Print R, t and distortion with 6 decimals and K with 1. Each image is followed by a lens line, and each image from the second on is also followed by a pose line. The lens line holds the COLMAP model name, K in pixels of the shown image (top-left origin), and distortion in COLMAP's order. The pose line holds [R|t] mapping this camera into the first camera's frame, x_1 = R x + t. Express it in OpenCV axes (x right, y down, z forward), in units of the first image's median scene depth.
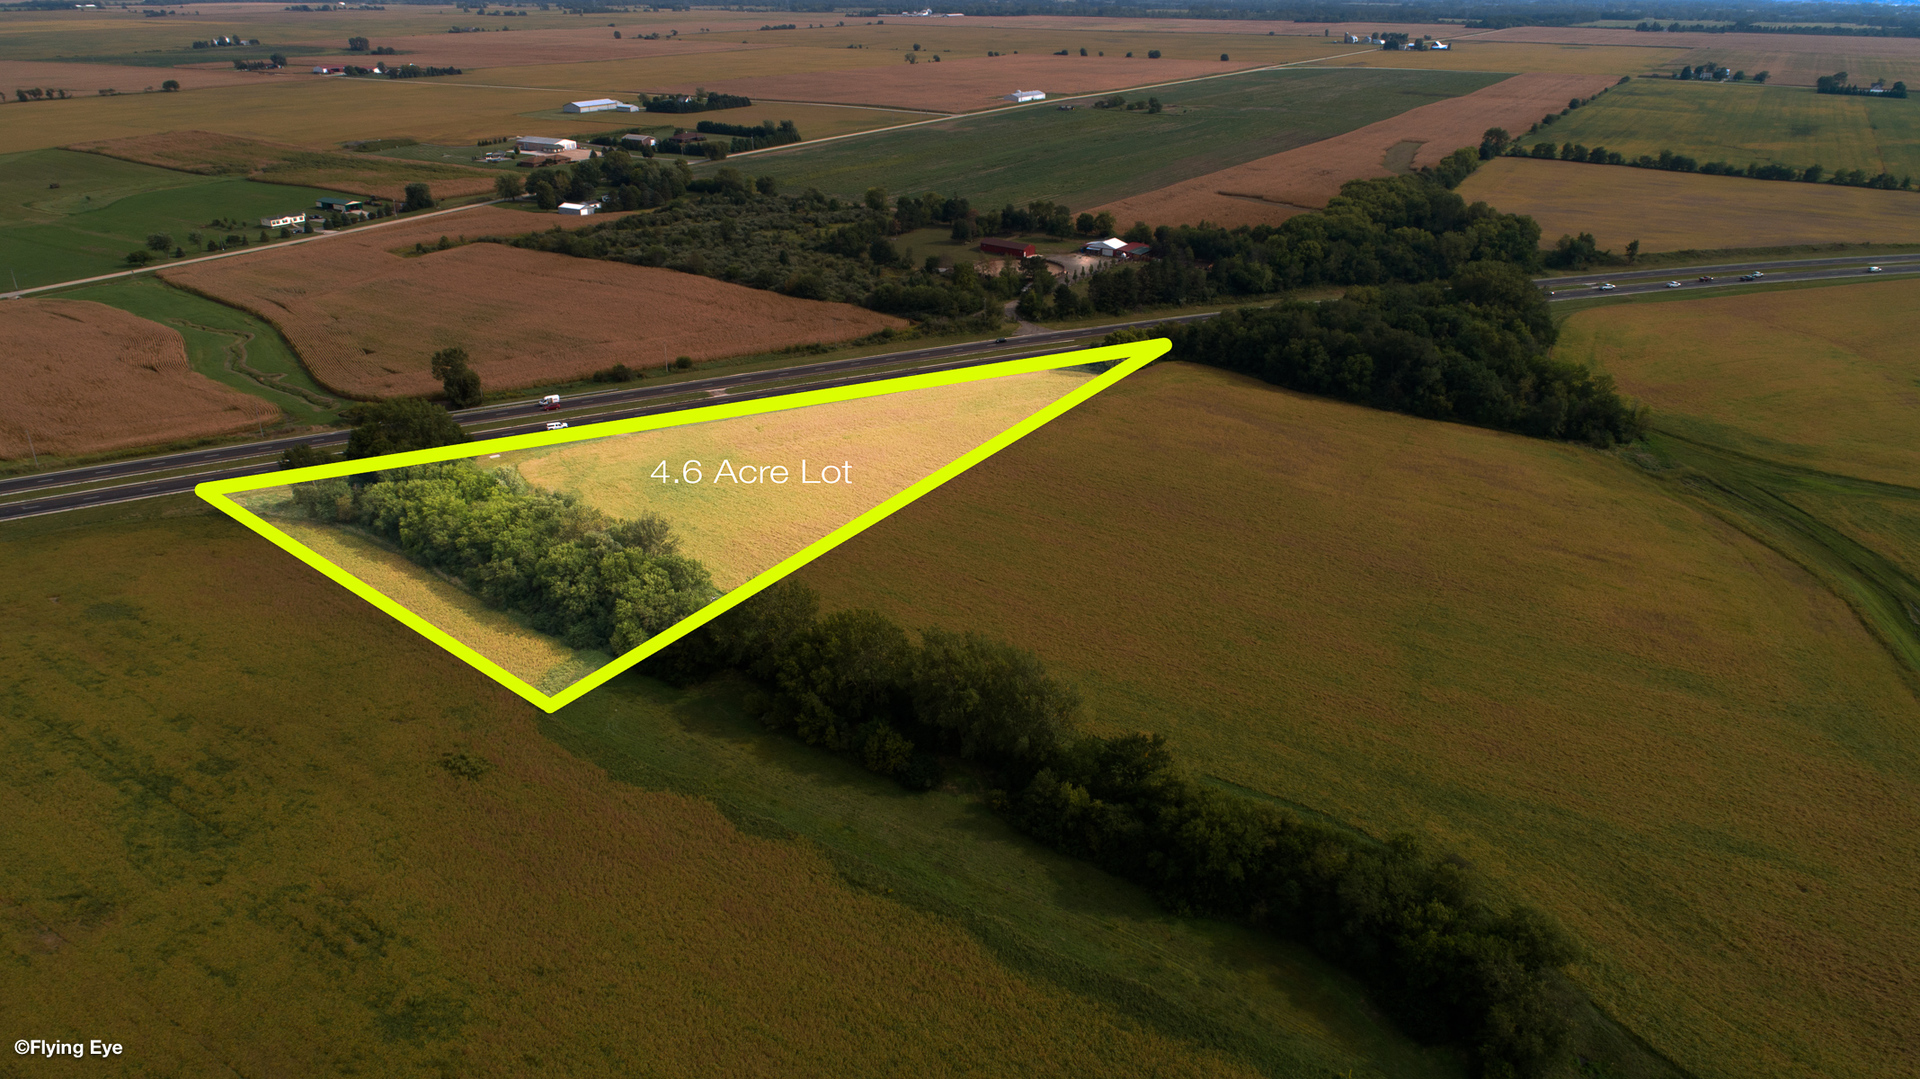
lens RADIAL K [[1273.3, 0, 952.8], [0, 1273.3, 538.7], [0, 0, 1]] dist [-0.018404, 0.006662]
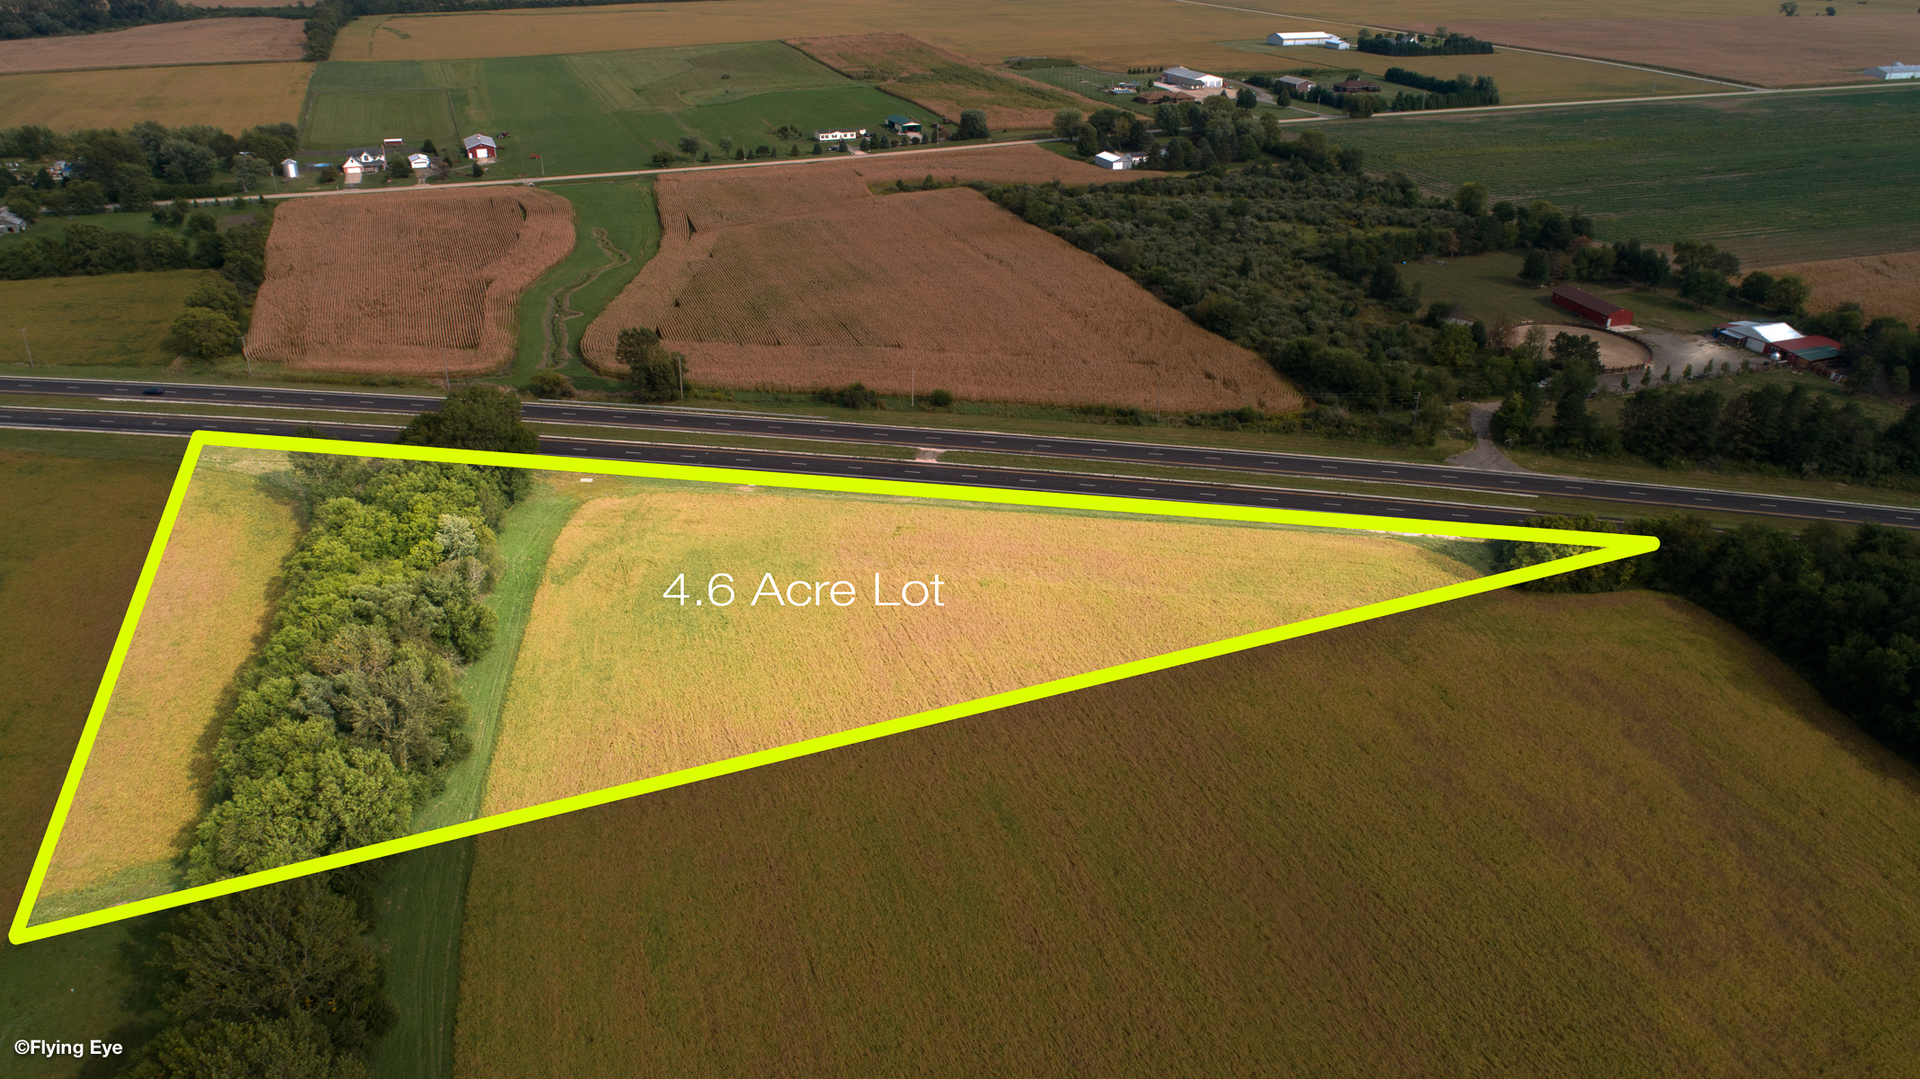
lens RADIAL K [[1273.3, 0, 952.8], [0, 1273.3, 538.7], [0, 0, 1]] dist [-0.018404, 0.006662]
pose [[0.807943, 0.275729, -0.520770, 0.145800], [-0.248885, 0.960748, 0.122551, -0.109218], [0.534119, 0.030598, 0.844855, 0.271417]]
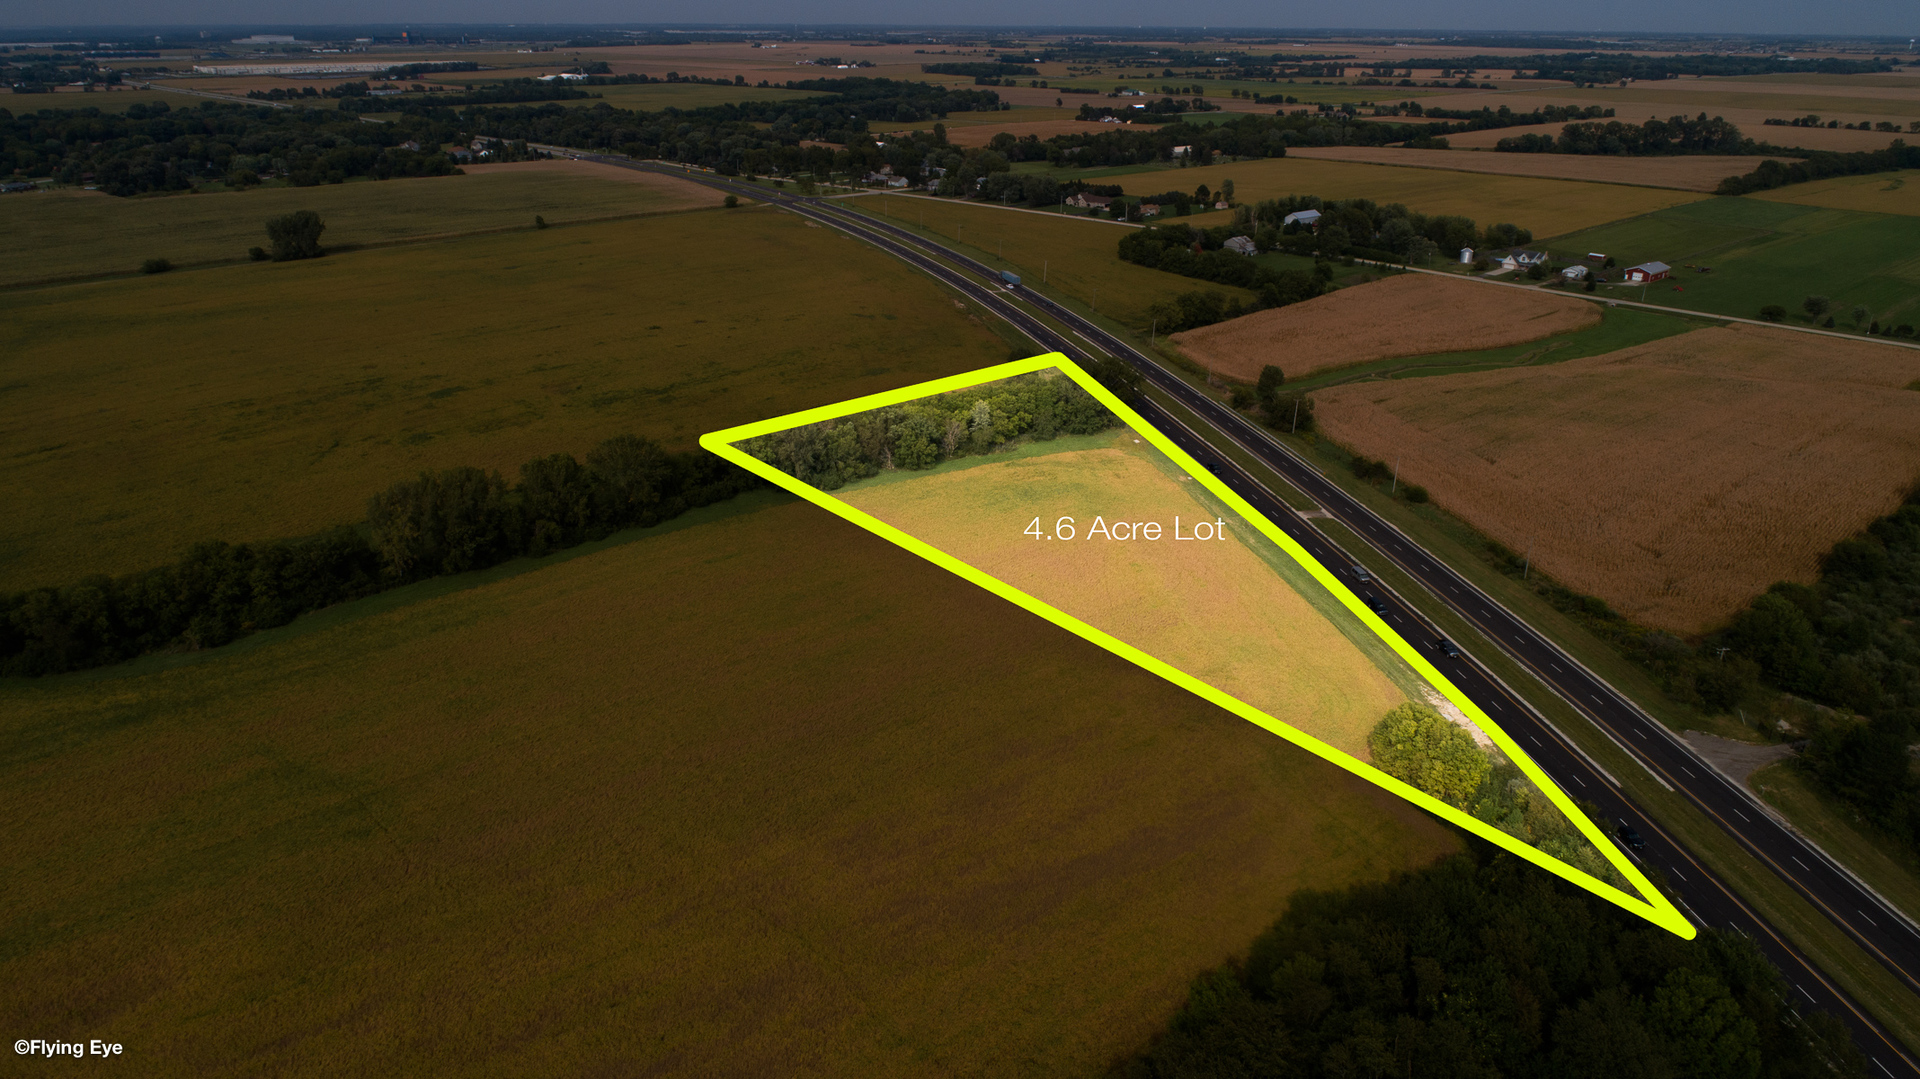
lens RADIAL K [[1273.3, 0, 952.8], [0, 1273.3, 538.7], [0, 0, 1]] dist [-0.018404, 0.006662]
pose [[-0.260634, 0.362583, -0.894765, 0.410193], [-0.401215, 0.802296, 0.441981, -0.249692], [0.878121, 0.474189, -0.063632, 0.583280]]
